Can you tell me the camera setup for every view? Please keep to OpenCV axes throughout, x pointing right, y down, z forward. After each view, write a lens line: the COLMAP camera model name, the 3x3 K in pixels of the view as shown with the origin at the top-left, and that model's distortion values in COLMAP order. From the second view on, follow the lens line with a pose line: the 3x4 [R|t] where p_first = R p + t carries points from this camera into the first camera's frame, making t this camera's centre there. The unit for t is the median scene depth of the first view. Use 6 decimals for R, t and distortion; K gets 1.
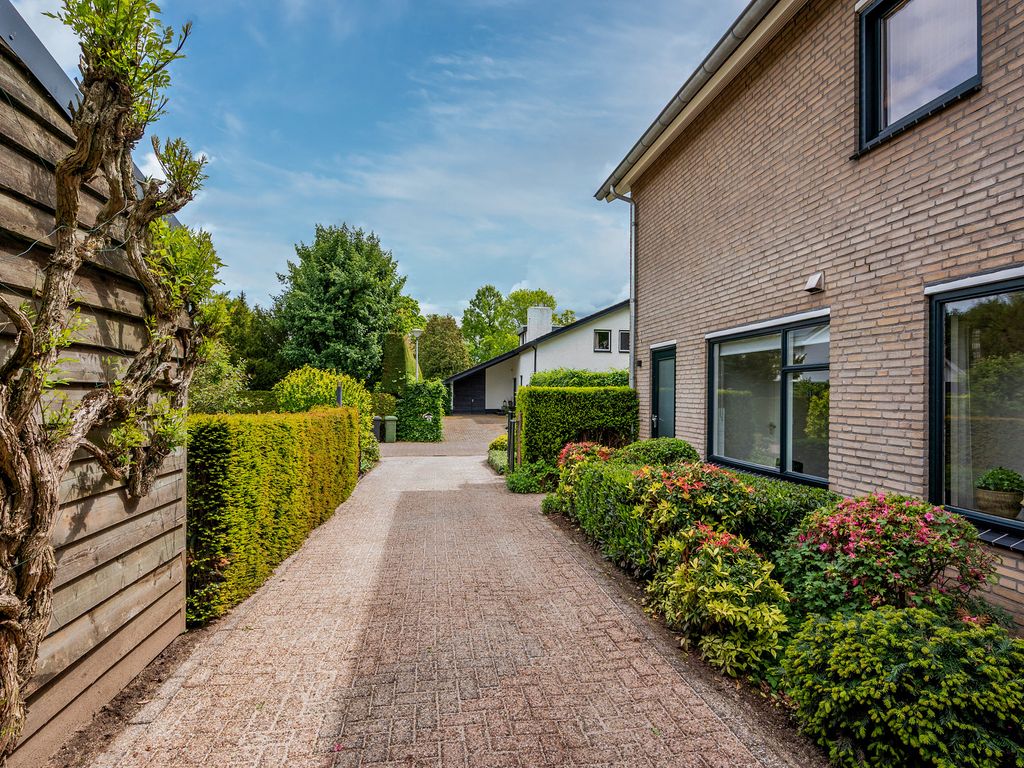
lens RADIAL K [[506.6, 0, 514.9], [0, 506.6, 388.7], [0, 0, 1]] dist [-0.001294, -0.000101]
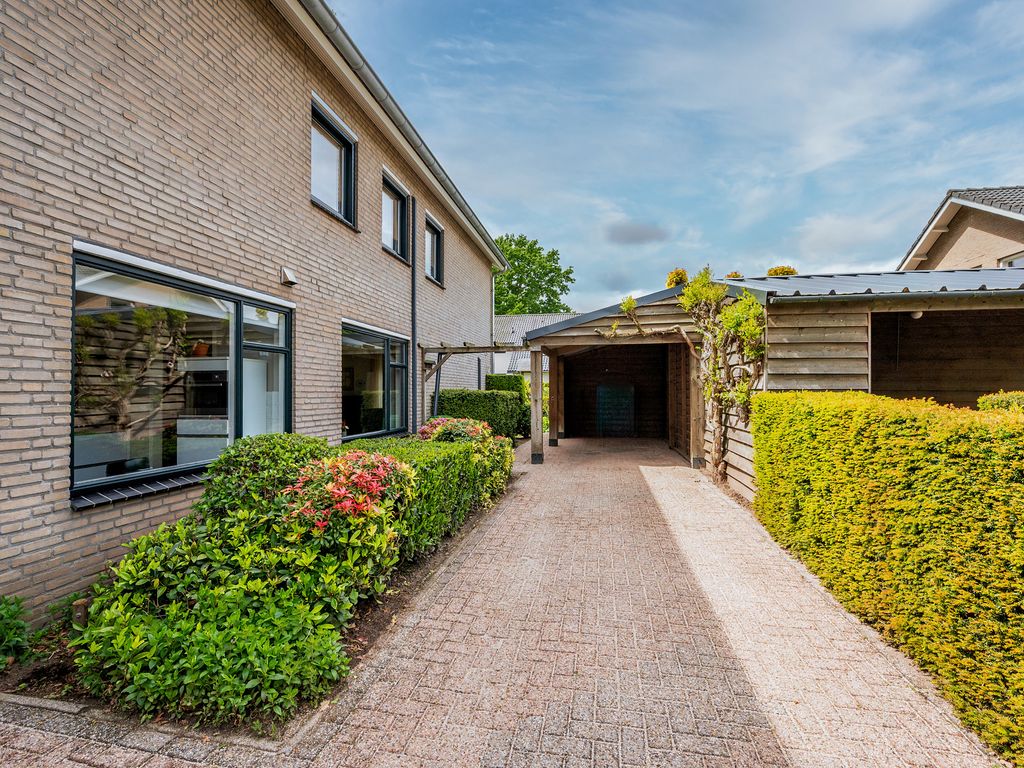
lens RADIAL K [[450.2, 0, 516.0], [0, 450.2, 388.6], [0, 0, 1]] dist [-0.001478, -0.000199]
pose [[-0.940454, -0.004637, 0.339889, -0.238283], [-0.010276, 0.999838, -0.014793, 0.053575], [-0.339765, -0.017405, -0.940349, 1.772905]]
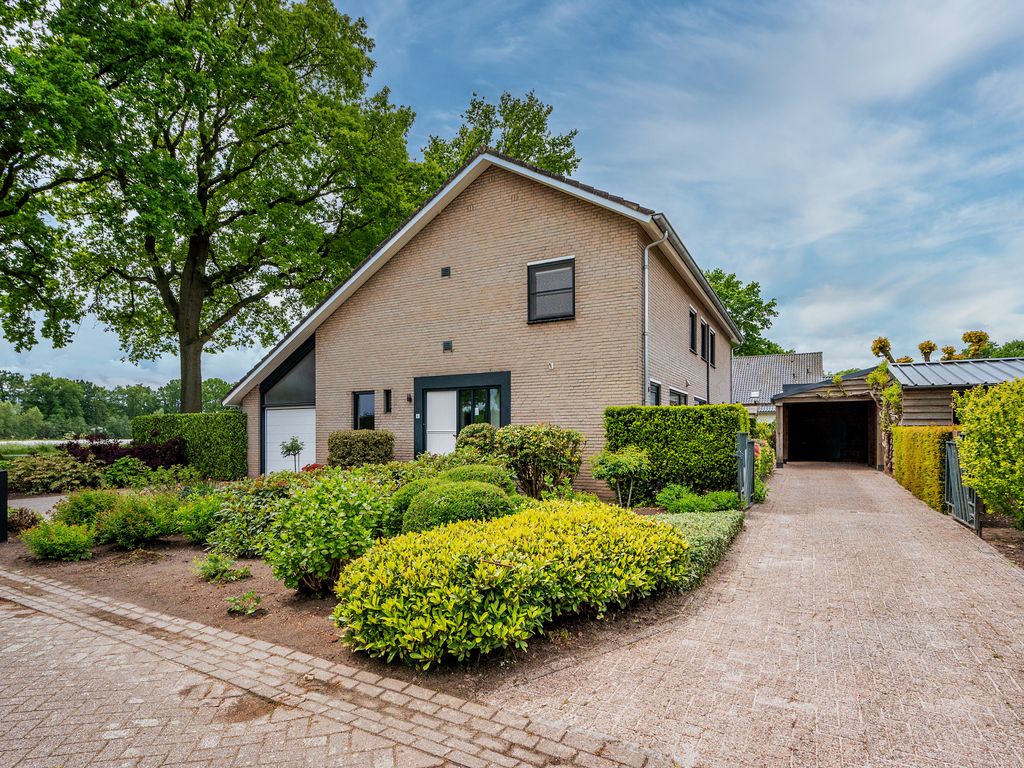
lens RADIAL K [[534.5, 0, 527.1], [0, 534.5, 431.4], [0, 0, 1]] dist [0.001639, 0.000273]
pose [[-0.801967, -0.004032, 0.597355, -0.409208], [-0.013509, 0.999844, -0.011387, 0.095085], [-0.597216, -0.017201, -0.801896, 3.136165]]
